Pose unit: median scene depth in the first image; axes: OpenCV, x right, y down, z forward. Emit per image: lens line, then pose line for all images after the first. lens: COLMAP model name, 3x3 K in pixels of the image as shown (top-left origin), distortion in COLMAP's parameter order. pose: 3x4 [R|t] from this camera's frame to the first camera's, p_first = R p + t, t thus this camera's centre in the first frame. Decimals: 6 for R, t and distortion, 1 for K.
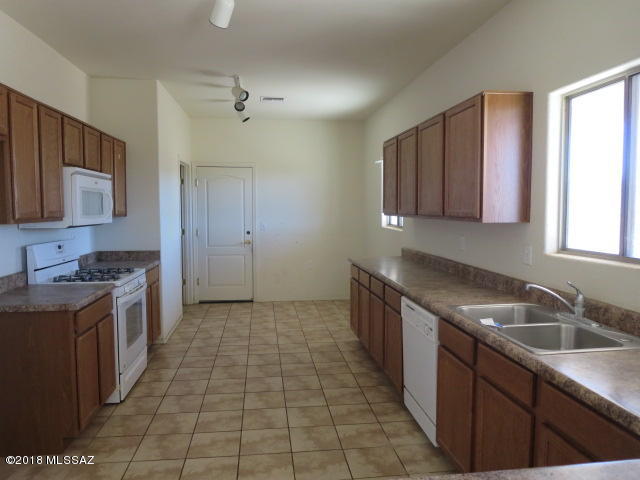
lens RADIAL K [[451.5, 0, 317.7], [0, 451.5, 240.7], [0, 0, 1]] dist [-0.027737, -0.002650]
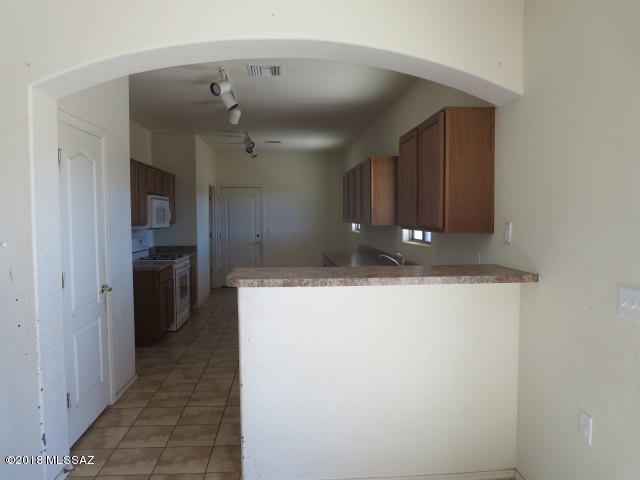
lens RADIAL K [[451.5, 0, 317.7], [0, 451.5, 240.7], [0, 0, 1]] dist [-0.027737, -0.002650]
pose [[0.998894, 0.000177, -0.047011, 0.154718], [-0.001089, 0.999812, -0.019368, 0.040346], [0.046998, 0.019398, 0.998707, -0.599495]]
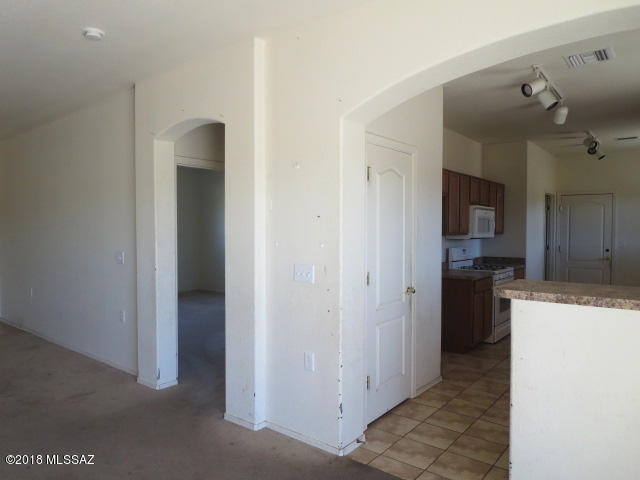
lens RADIAL K [[451.5, 0, 317.7], [0, 451.5, 240.7], [0, 0, 1]] dist [-0.027737, -0.002650]
pose [[0.699457, 0.019808, -0.714400, 0.247149], [-0.053863, 0.998234, -0.025058, 0.045629], [0.712642, 0.056007, 0.699289, -0.567319]]
